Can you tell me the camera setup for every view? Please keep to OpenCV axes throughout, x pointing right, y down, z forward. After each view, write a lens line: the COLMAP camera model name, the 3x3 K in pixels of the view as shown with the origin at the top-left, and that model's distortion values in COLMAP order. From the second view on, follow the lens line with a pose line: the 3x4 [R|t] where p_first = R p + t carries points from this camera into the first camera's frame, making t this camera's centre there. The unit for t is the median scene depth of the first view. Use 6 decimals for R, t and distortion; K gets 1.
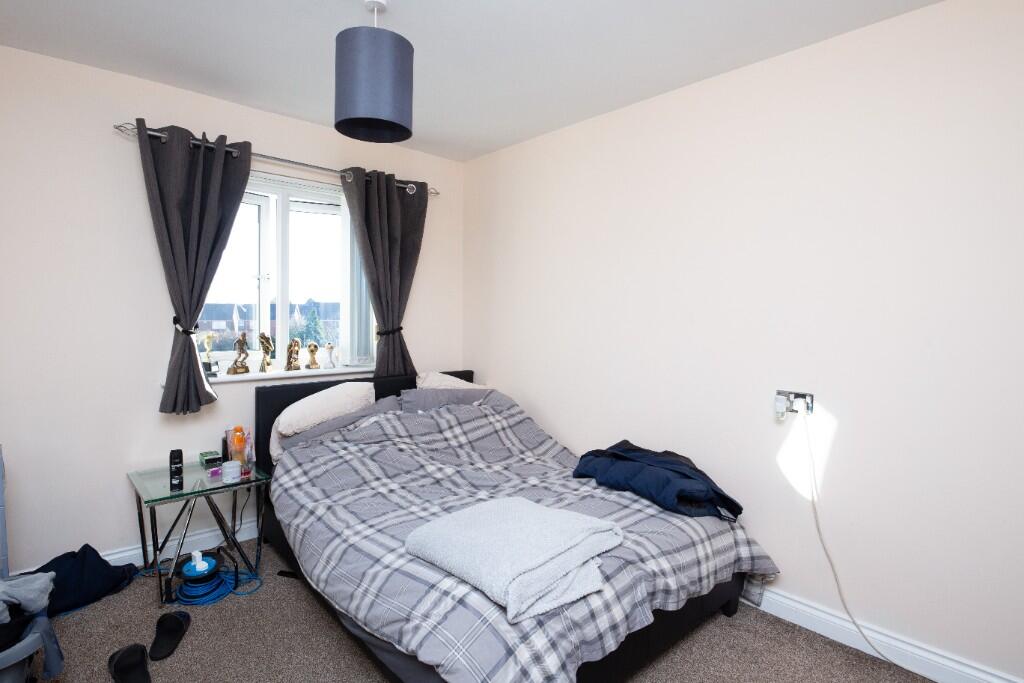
lens RADIAL K [[515.3, 0, 517.0], [0, 515.3, 327.6], [0, 0, 1]] dist [-0.017483, -0.006914]
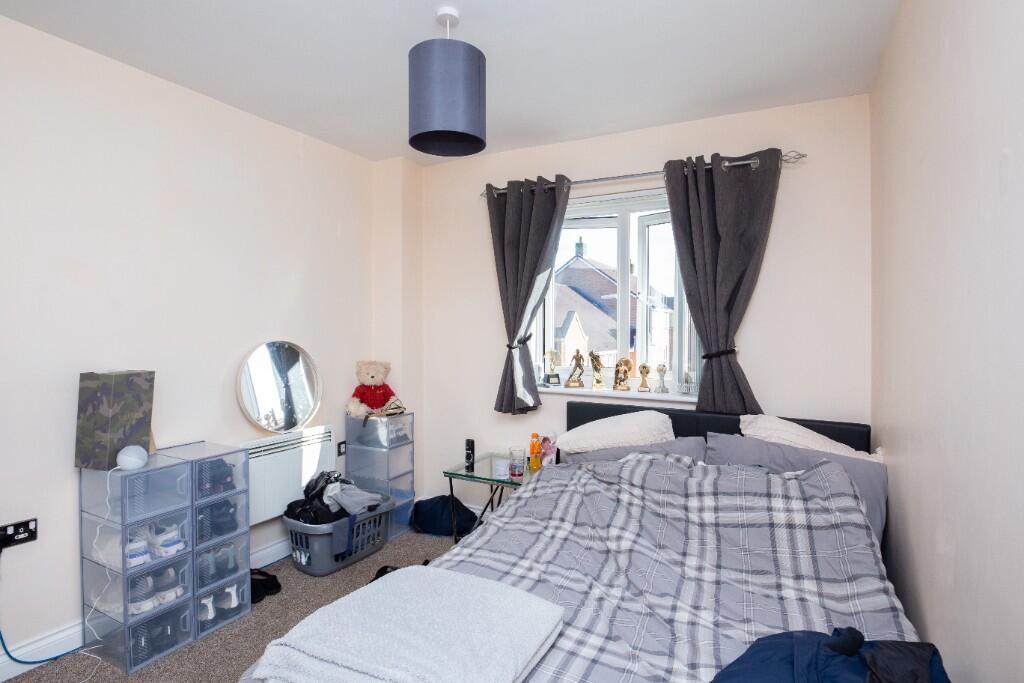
lens RADIAL K [[515.3, 0, 517.0], [0, 515.3, 327.6], [0, 0, 1]] dist [-0.017483, -0.006914]
pose [[0.329033, -0.010780, -0.944257, 0.456370], [-0.028201, 0.999377, -0.021236, -0.009923], [0.943897, 0.033616, 0.328524, 0.539531]]
